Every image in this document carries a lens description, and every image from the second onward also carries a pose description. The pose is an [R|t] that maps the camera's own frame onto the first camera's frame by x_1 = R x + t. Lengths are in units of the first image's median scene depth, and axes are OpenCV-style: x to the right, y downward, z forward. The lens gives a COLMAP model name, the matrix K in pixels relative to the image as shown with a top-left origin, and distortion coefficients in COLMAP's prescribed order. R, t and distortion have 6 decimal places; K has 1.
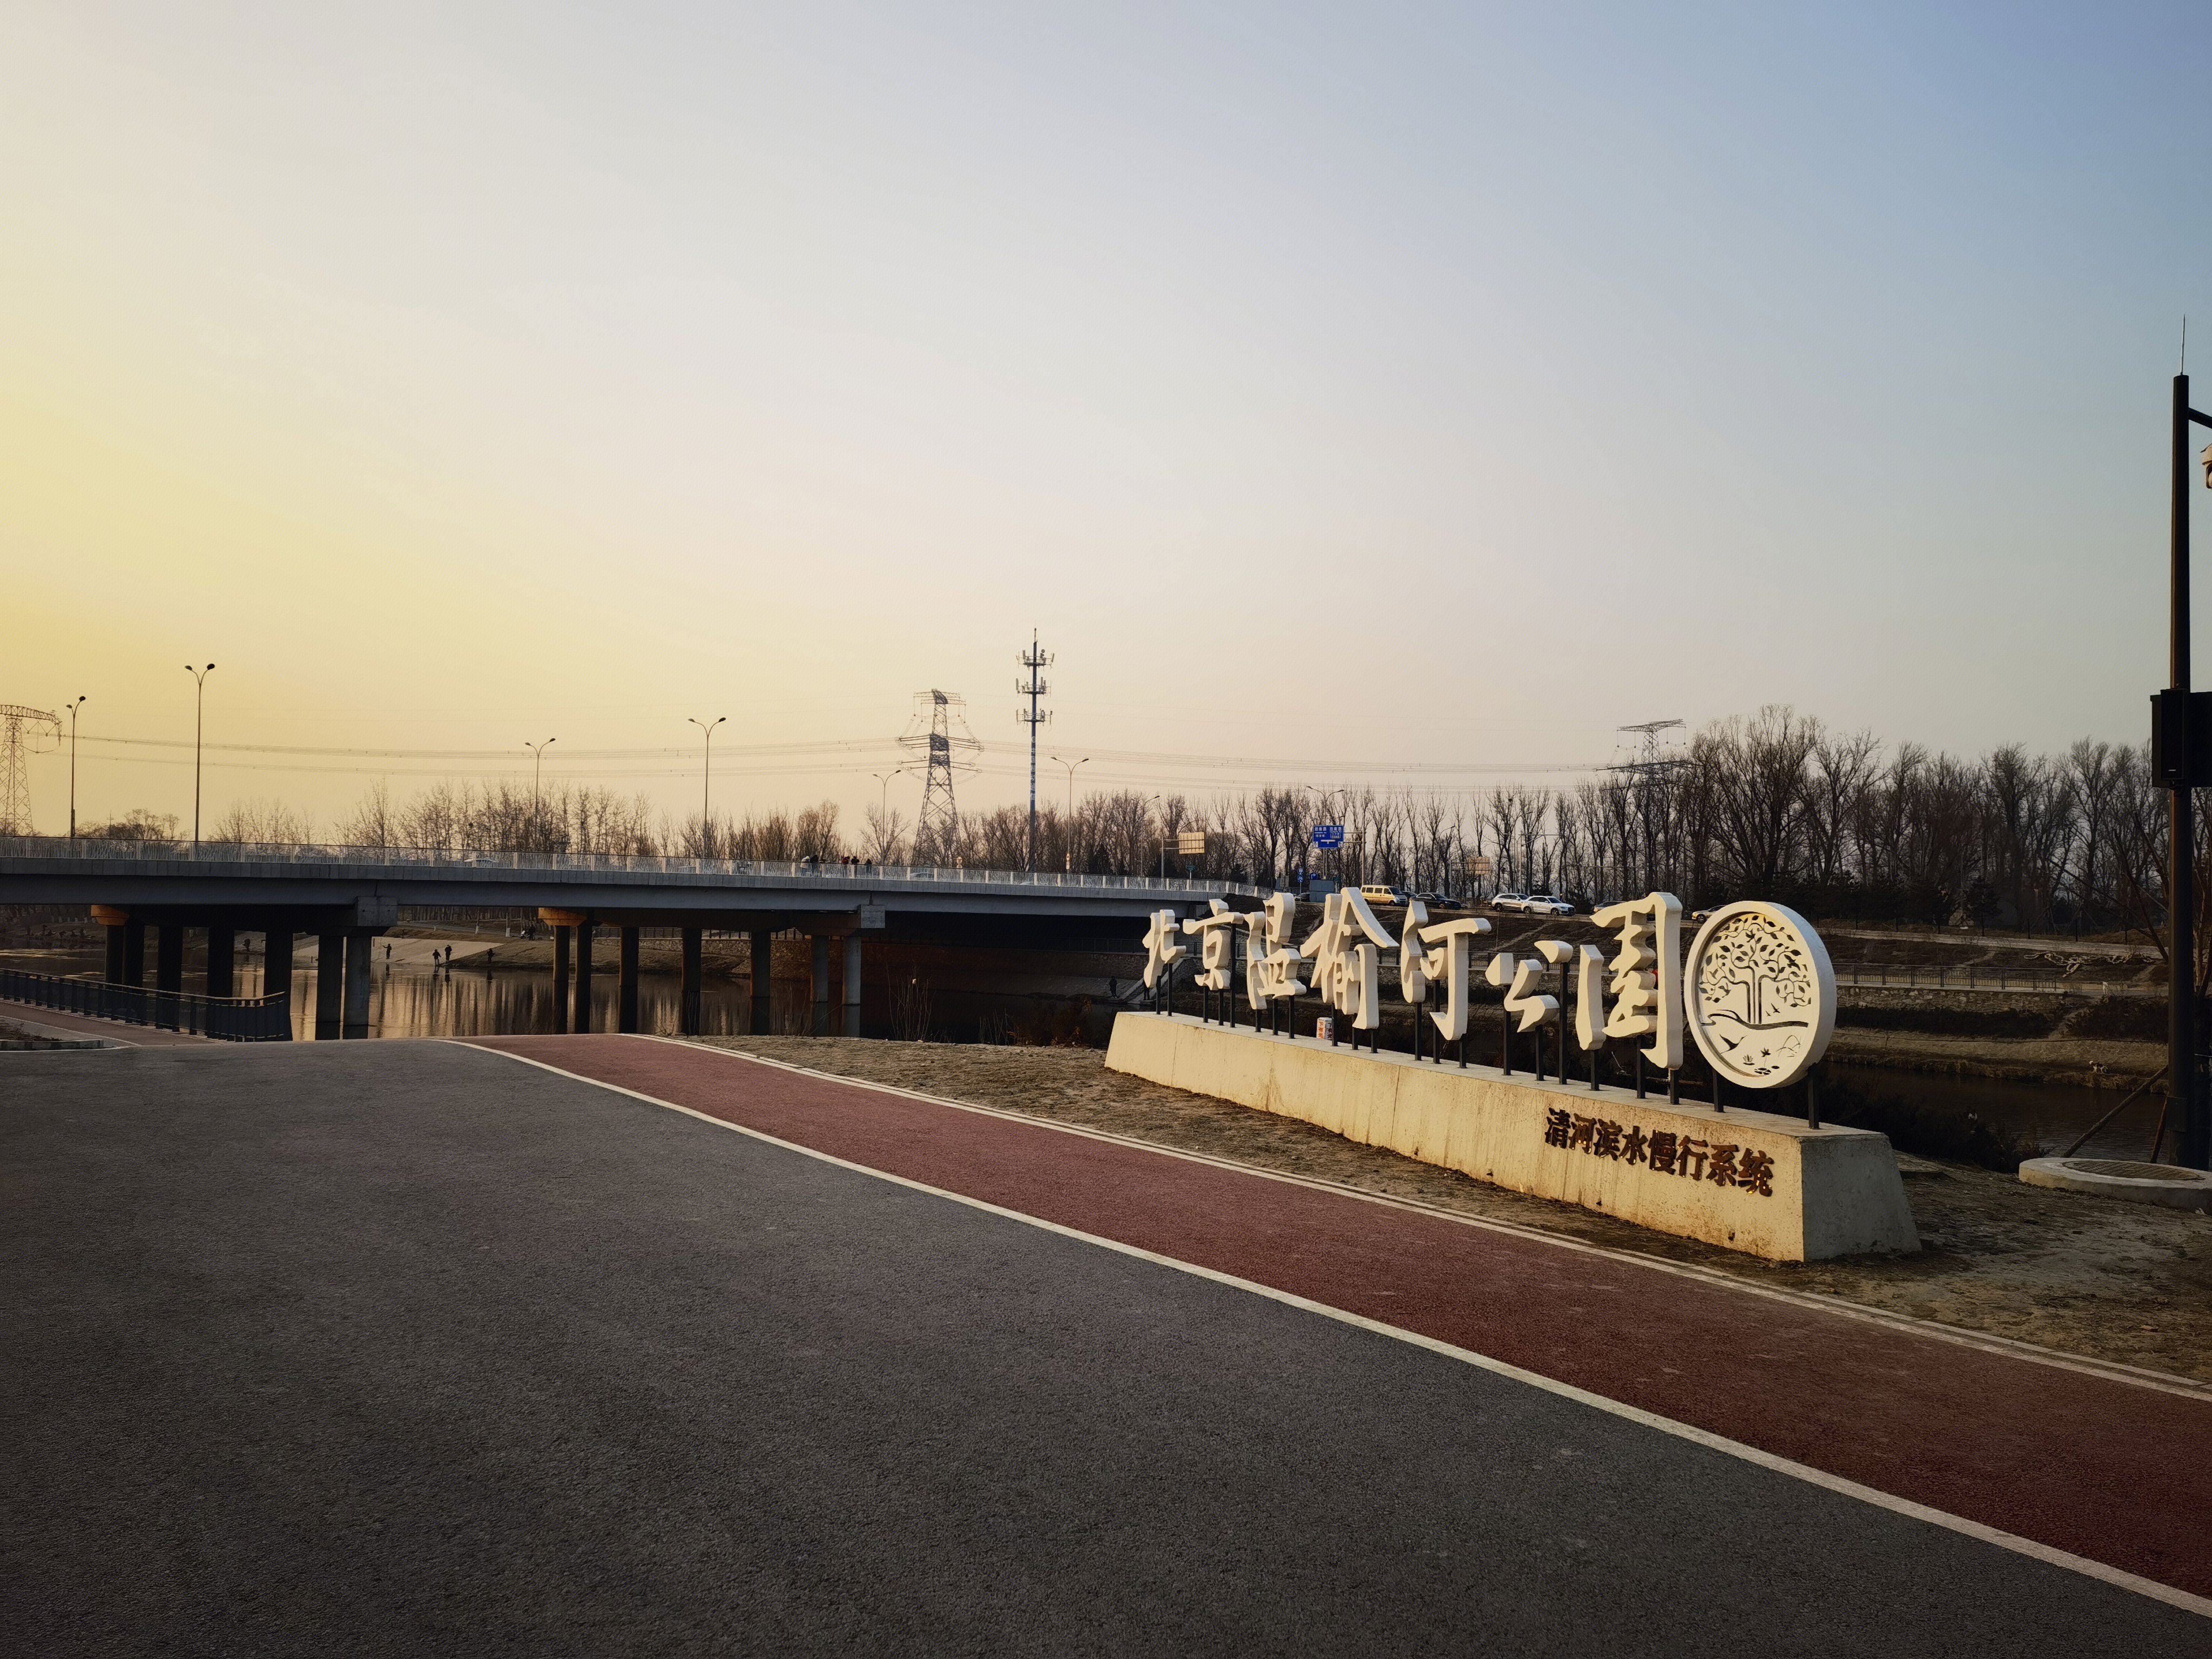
lens RADIAL K [[1711.2, 0, 1105.2], [0, 1711.2, 827.5], [0, 0, 1]] dist [0.069487, 0.003030]
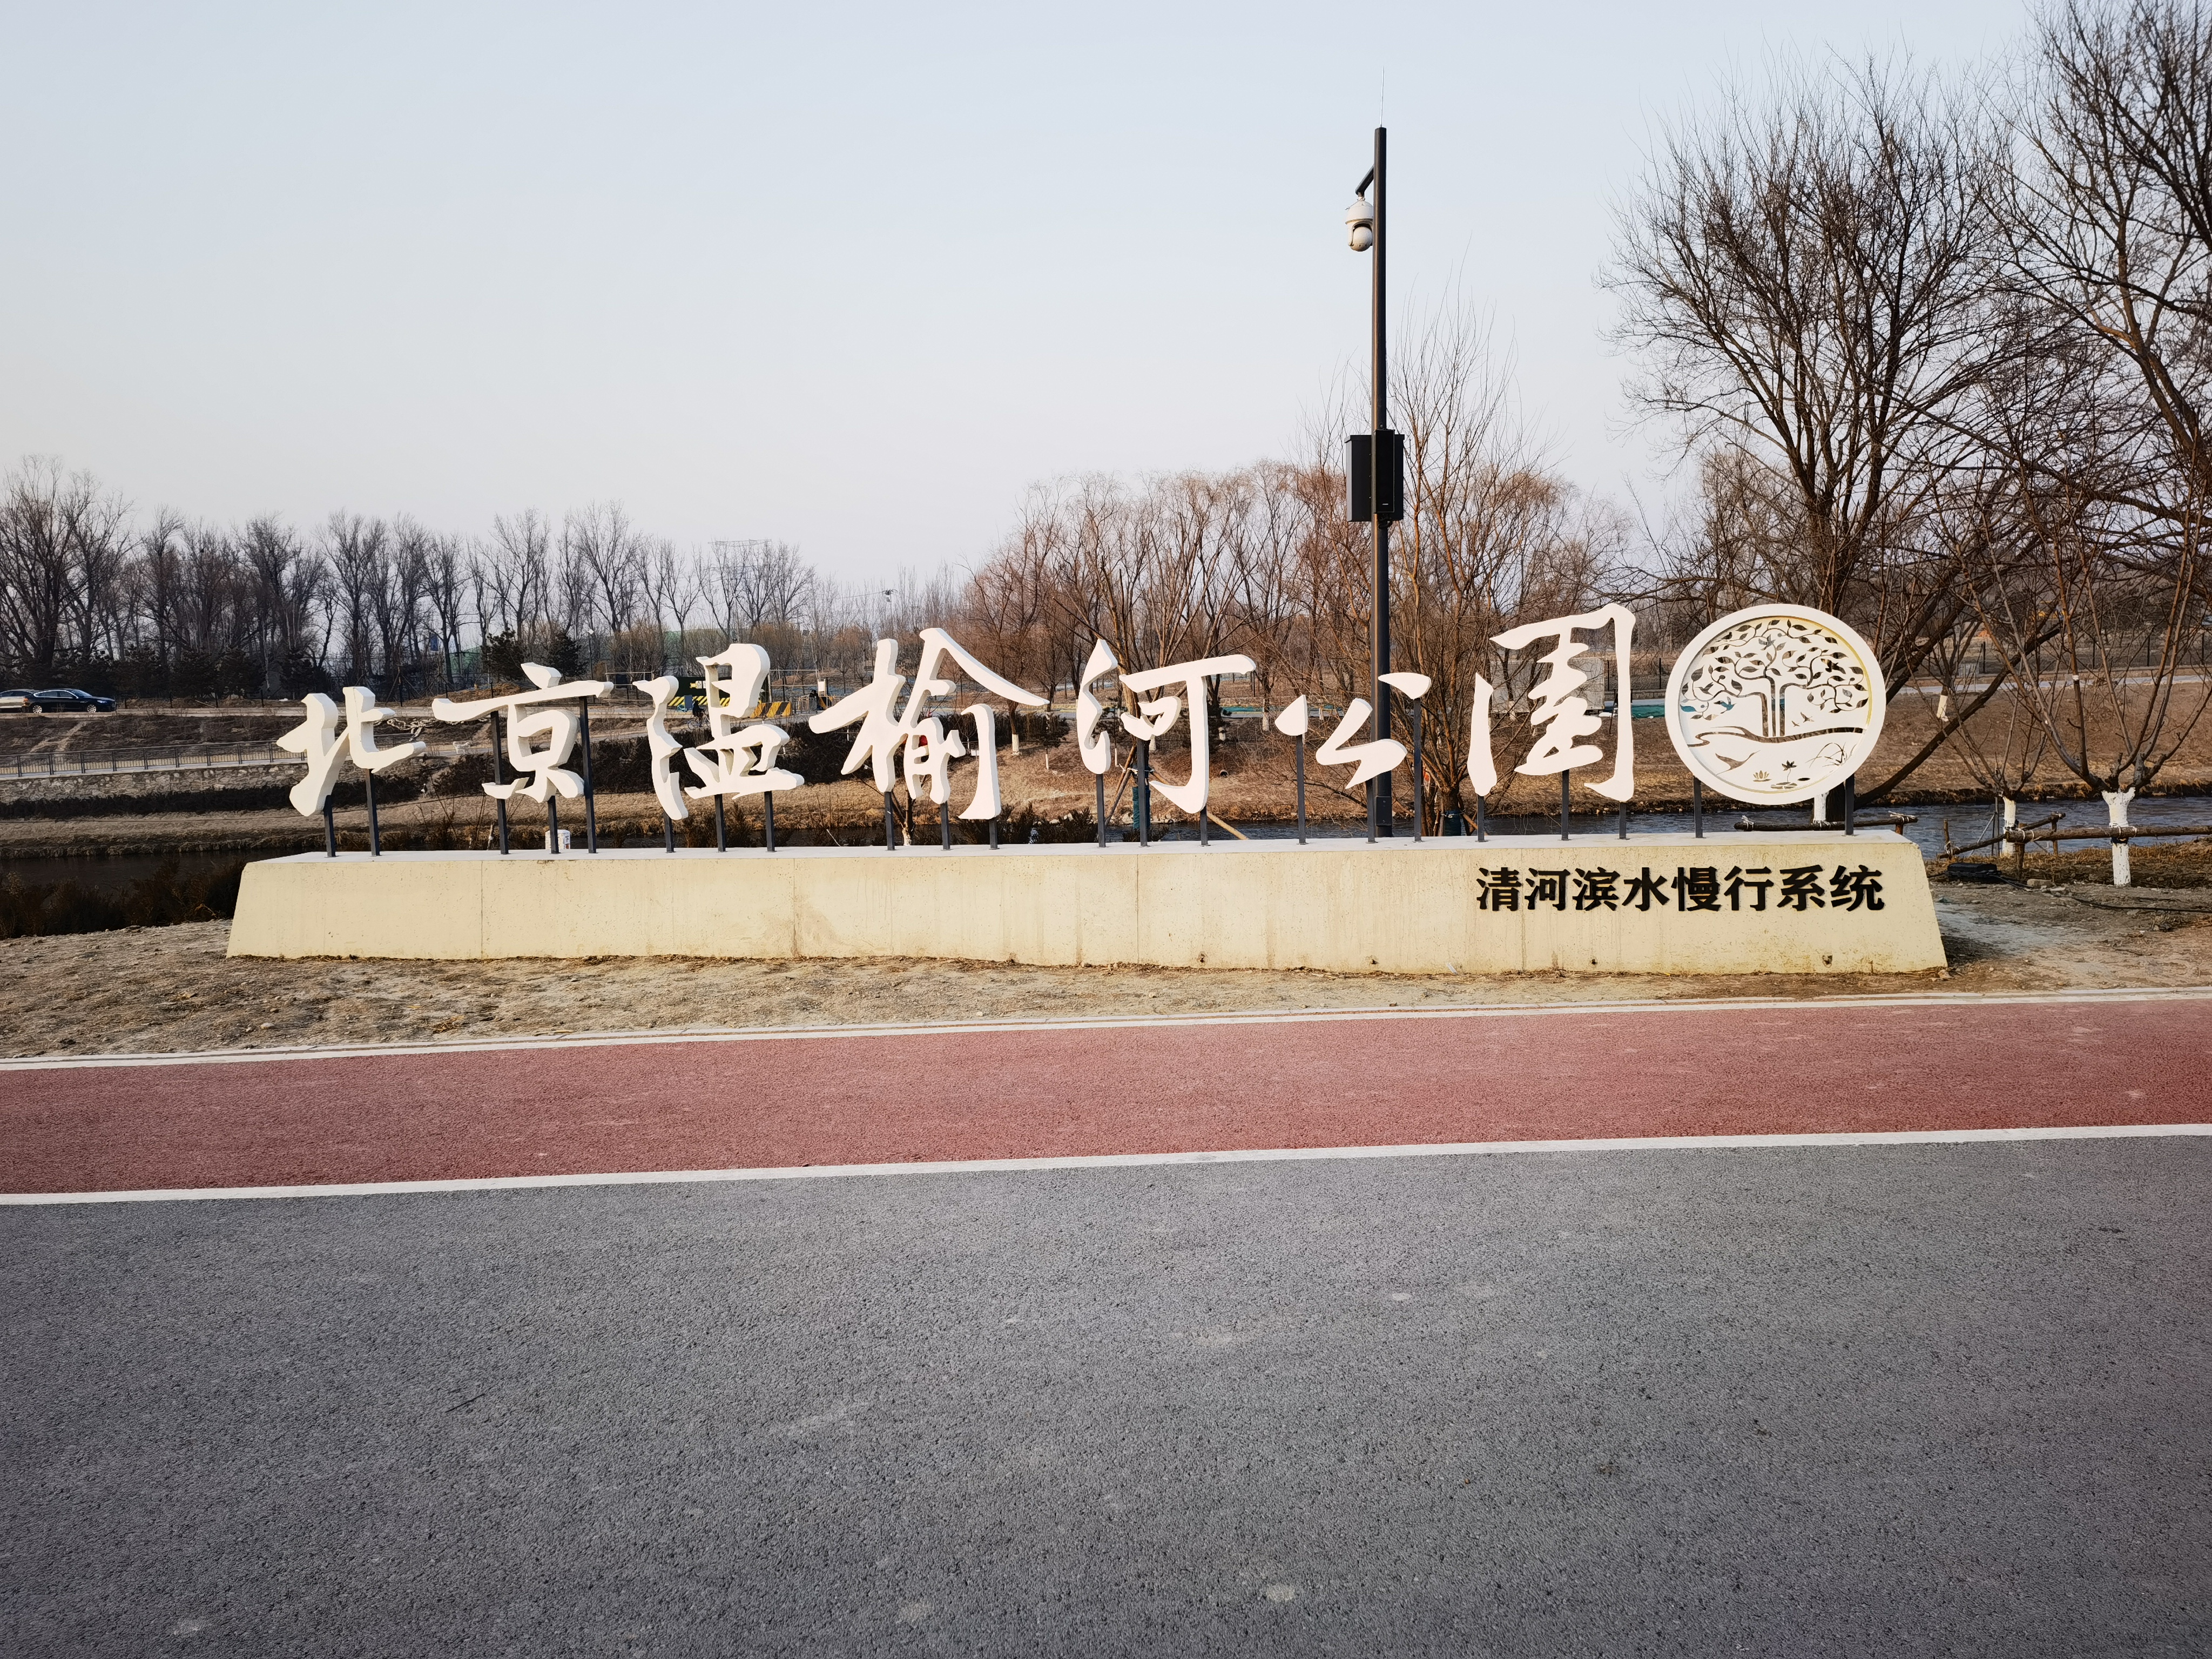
lens RADIAL K [[1711.2, 0, 1106.8], [0, 1711.2, 849.8], [0, 0, 1]] dist [0.069487, 0.003030]
pose [[0.580856, -0.129064, 0.803709, -0.534884], [0.014472, 0.988832, 0.148333, 0.027248], [-0.813878, -0.074529, 0.576237, 0.679527]]
